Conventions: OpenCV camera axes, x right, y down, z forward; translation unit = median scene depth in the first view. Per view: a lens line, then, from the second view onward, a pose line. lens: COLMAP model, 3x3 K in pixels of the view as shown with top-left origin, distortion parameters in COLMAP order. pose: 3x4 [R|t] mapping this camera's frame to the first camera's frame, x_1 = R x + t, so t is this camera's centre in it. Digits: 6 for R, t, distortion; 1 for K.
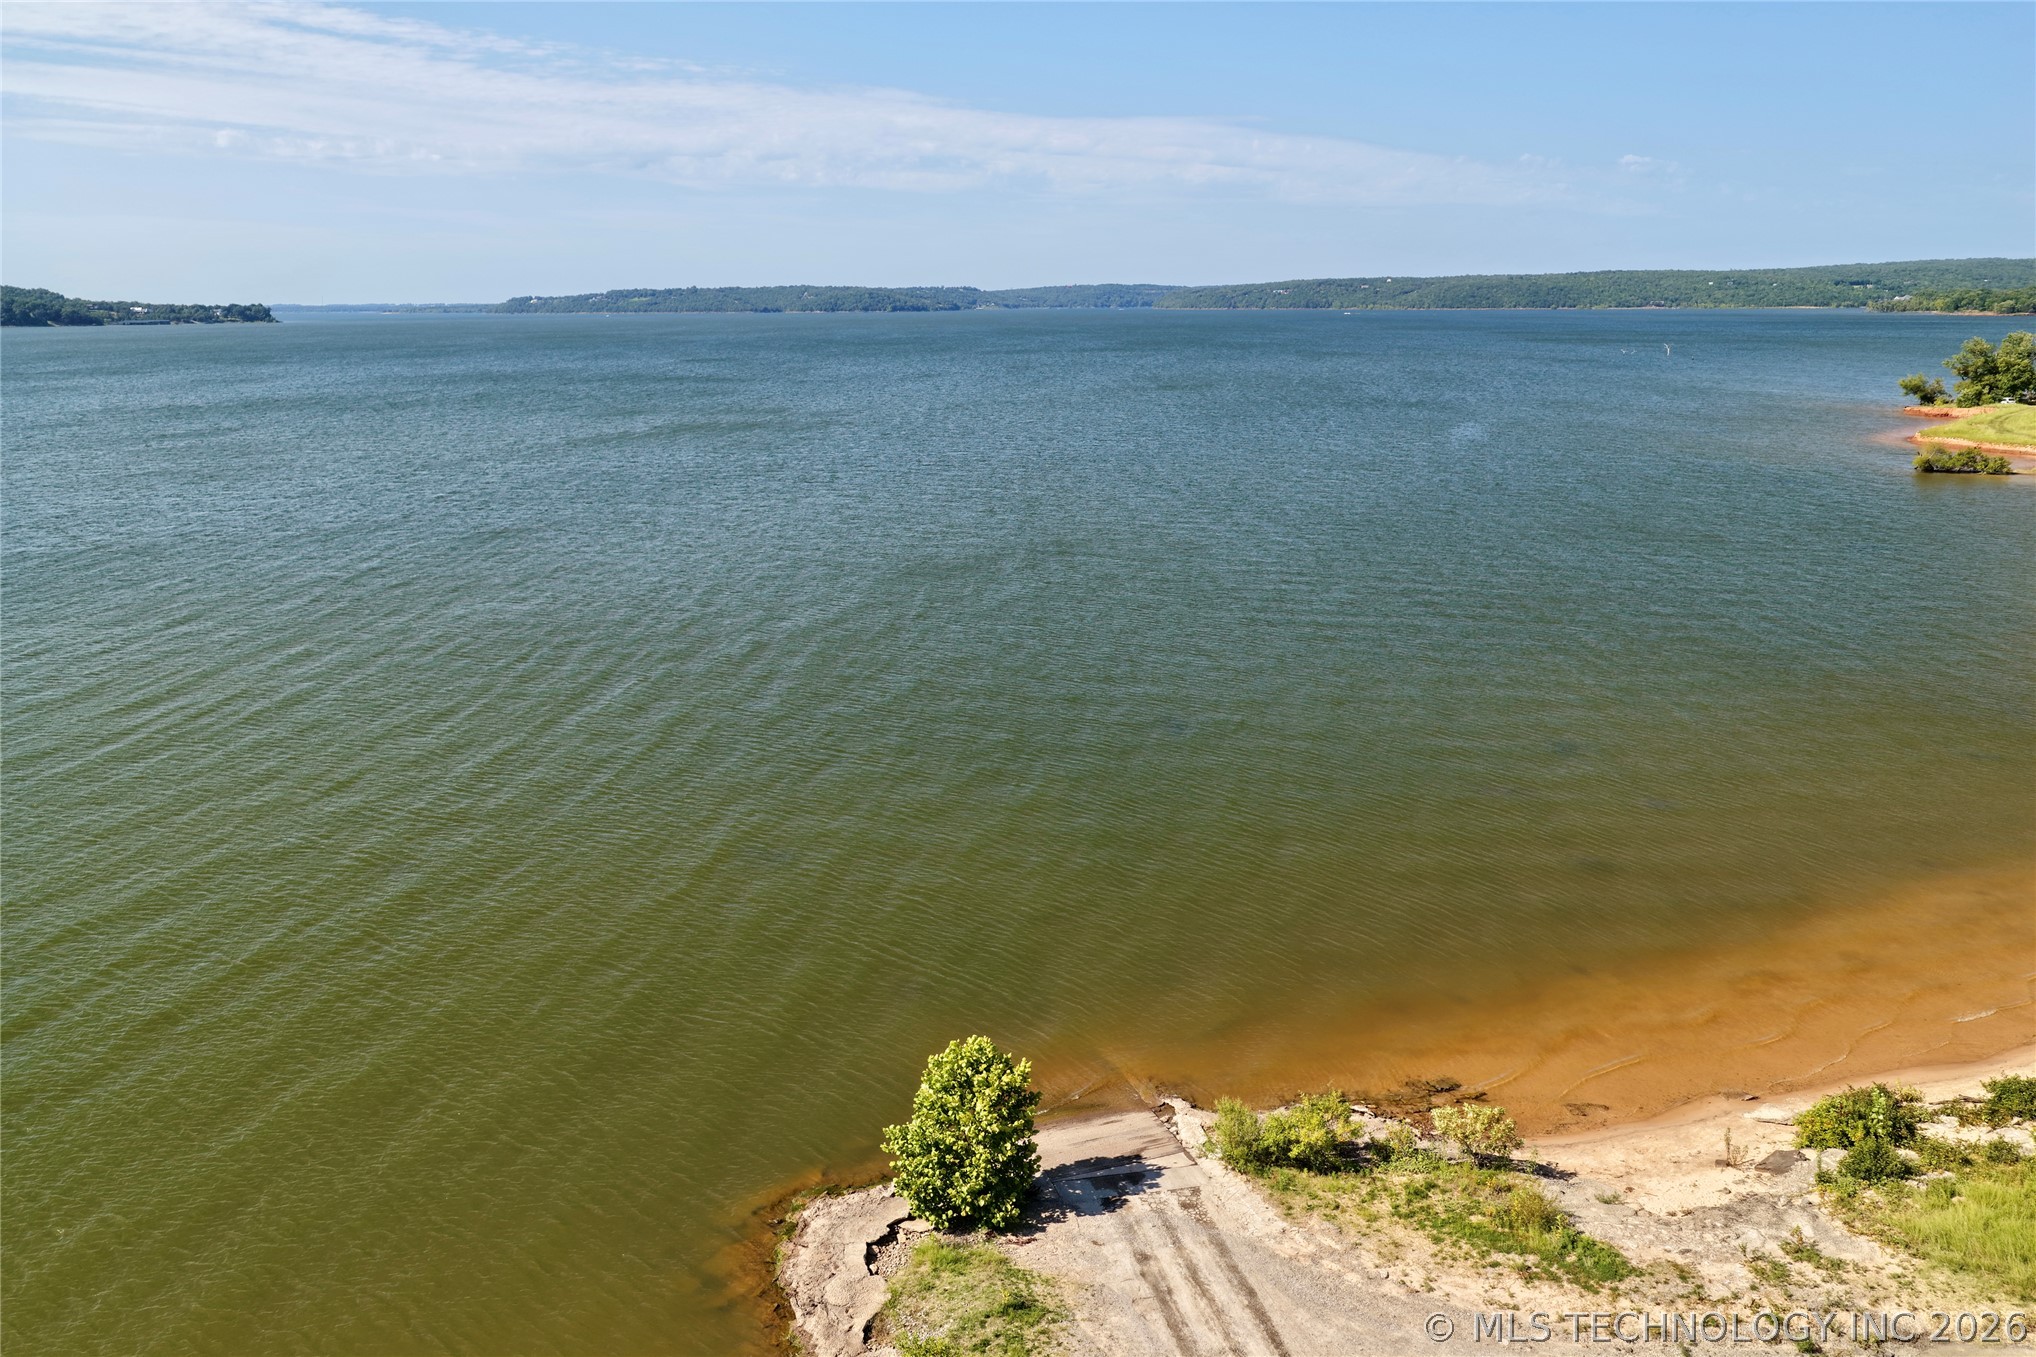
lens RADIAL K [[1691.8, 0, 1019.7], [0, 1691.8, 655.8], [0, 0, 1]] dist [-0.020960, 0.055345]
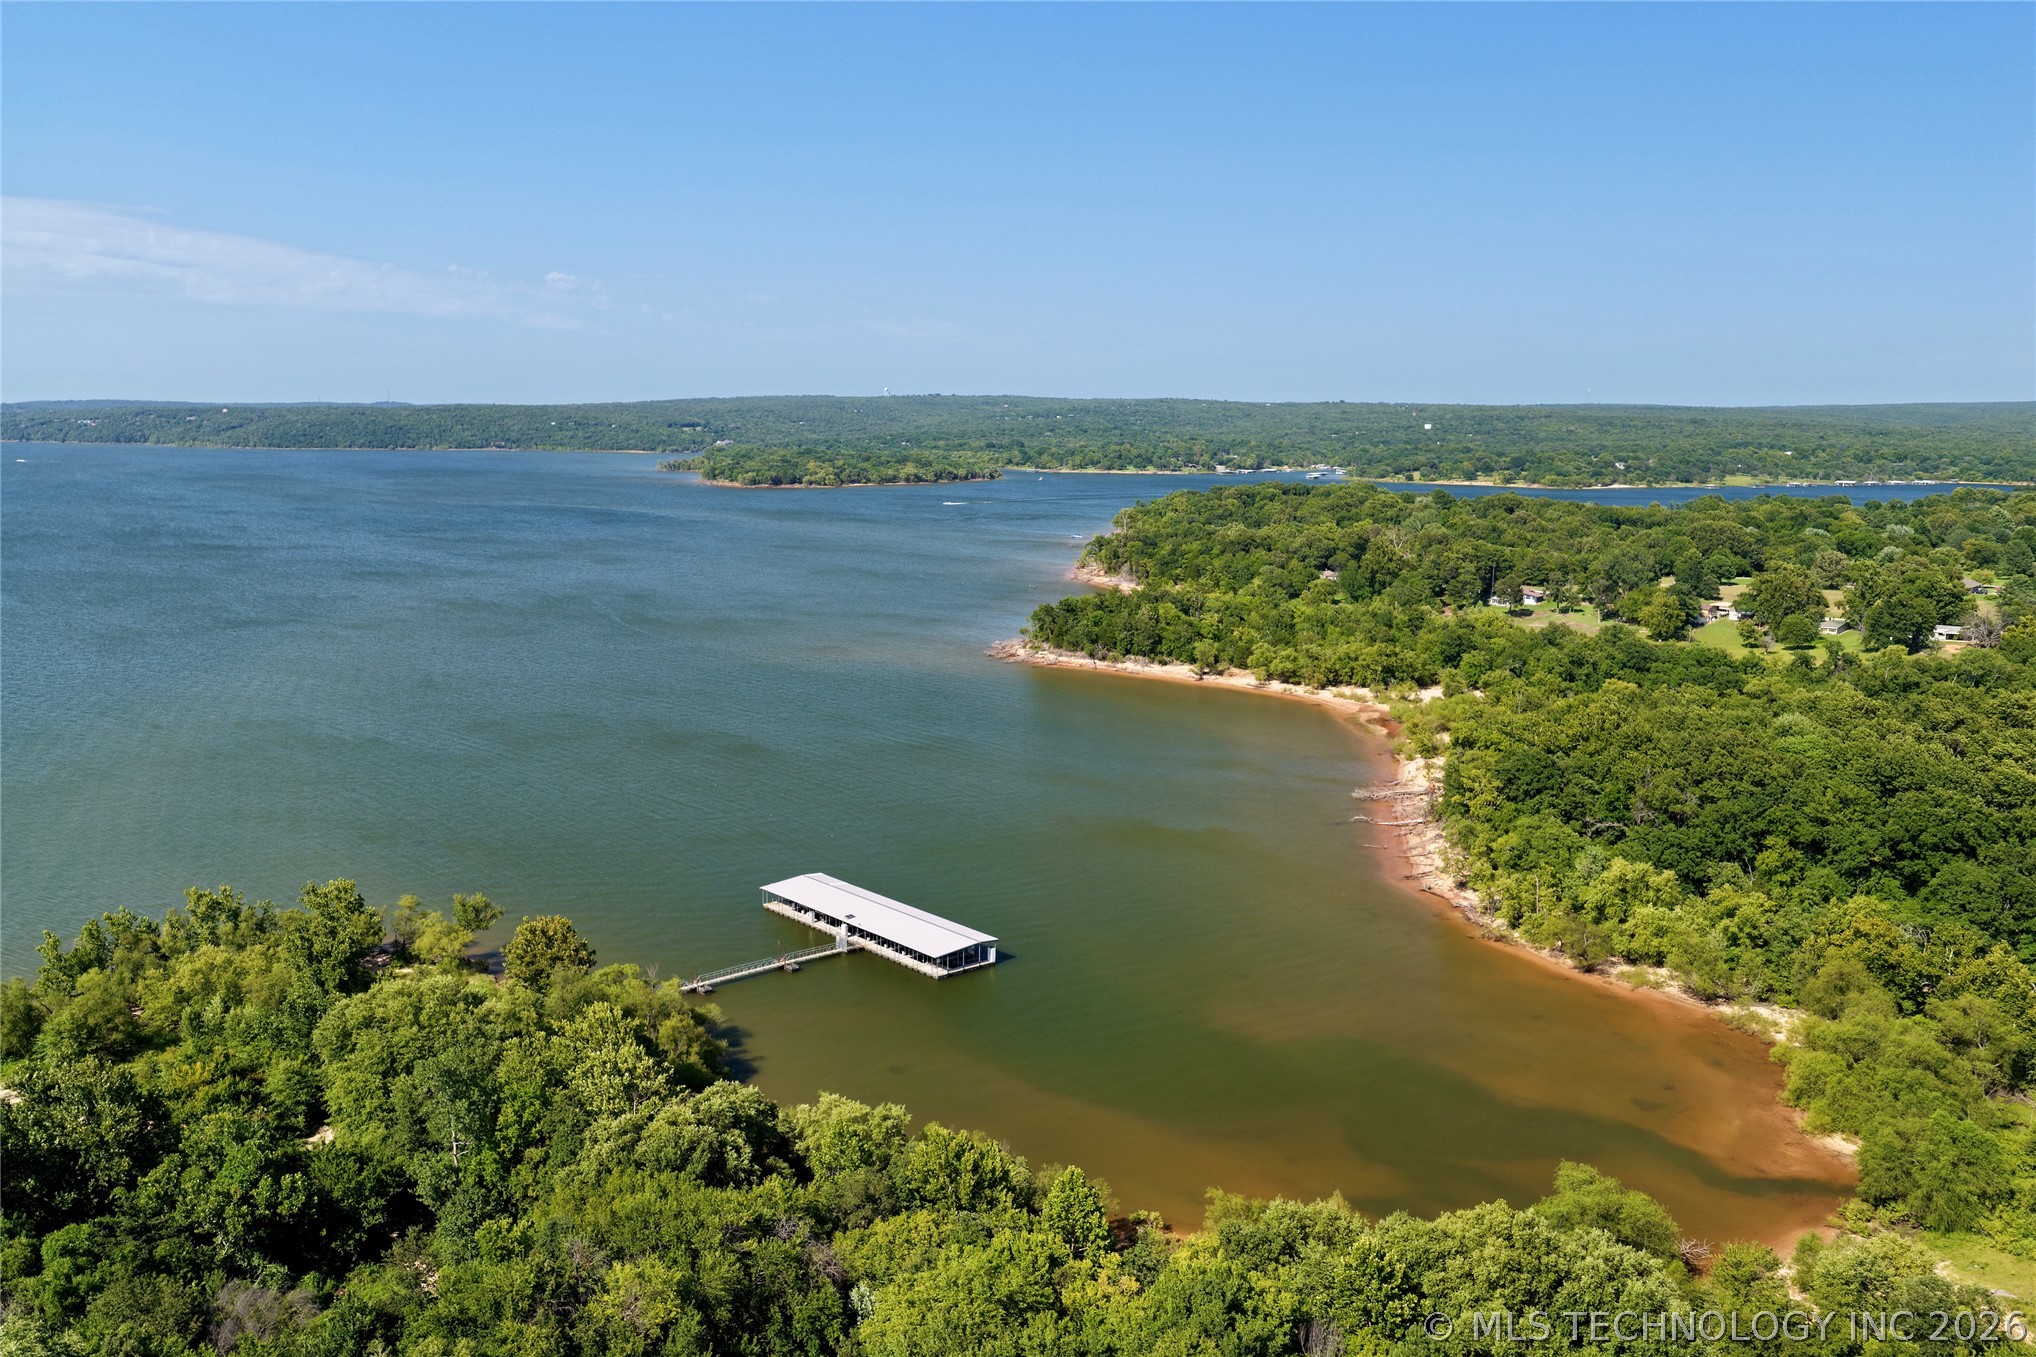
lens RADIAL K [[1691.8, 0, 1019.7], [0, 1691.8, 655.8], [0, 0, 1]] dist [-0.020960, 0.055345]
pose [[0.826055, -0.068452, 0.559417, 0.292885], [0.103389, 0.994157, -0.031019, -0.107458], [-0.554025, 0.083461, 0.828306, 0.142742]]
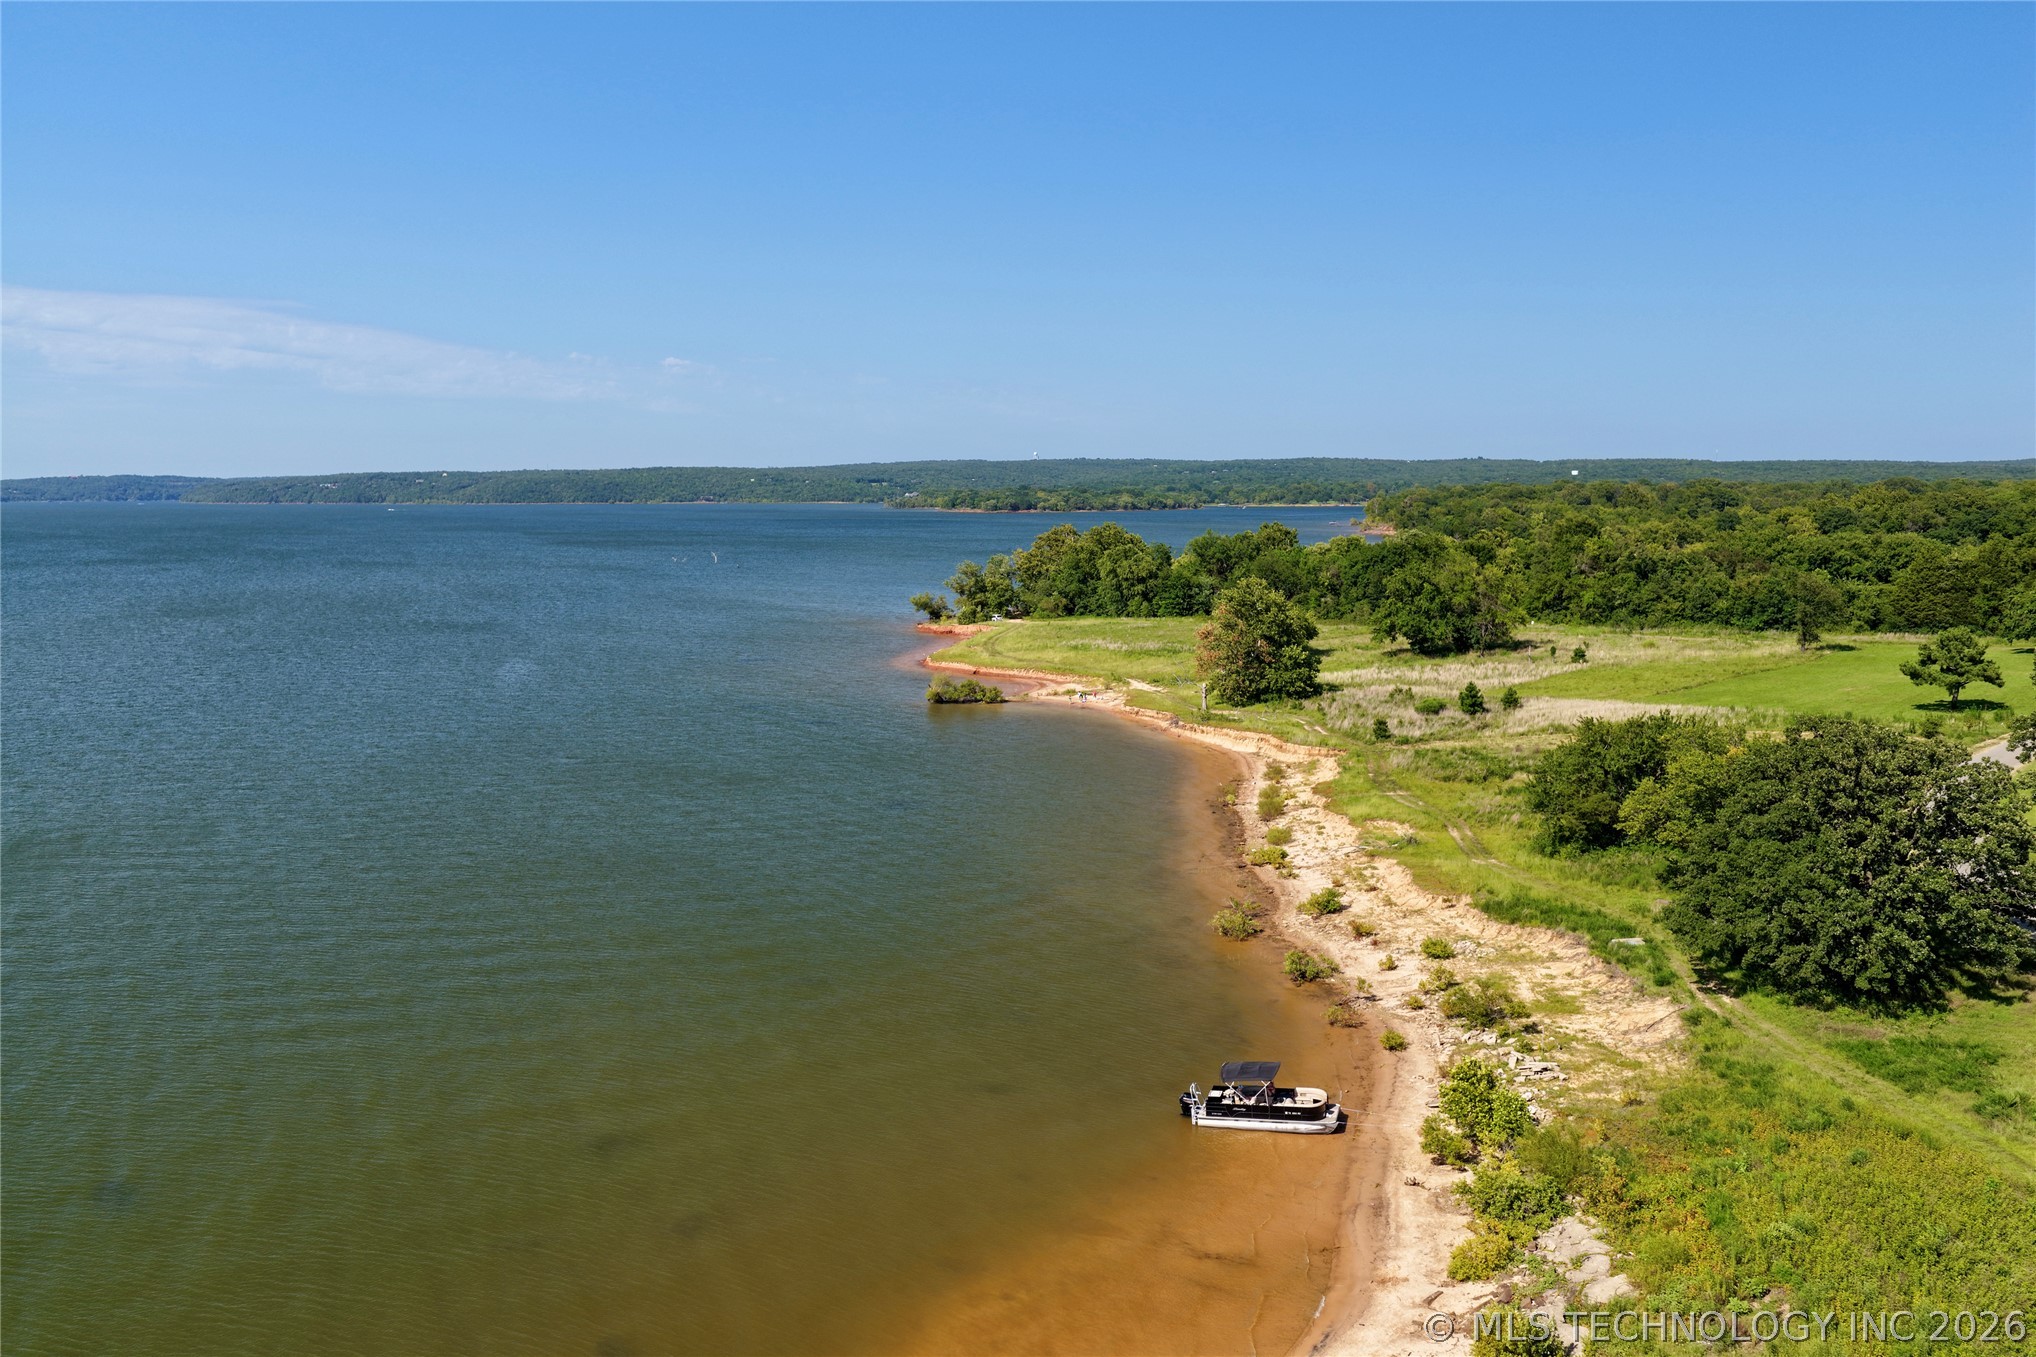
lens RADIAL K [[1691.8, 0, 1019.7], [0, 1691.8, 655.8], [0, 0, 1]] dist [-0.020960, 0.055345]
pose [[0.859903, -0.046646, 0.508322, 0.007578], [0.102510, 0.991310, -0.082445, -0.011447], [-0.500059, 0.123002, 0.857211, 0.008946]]
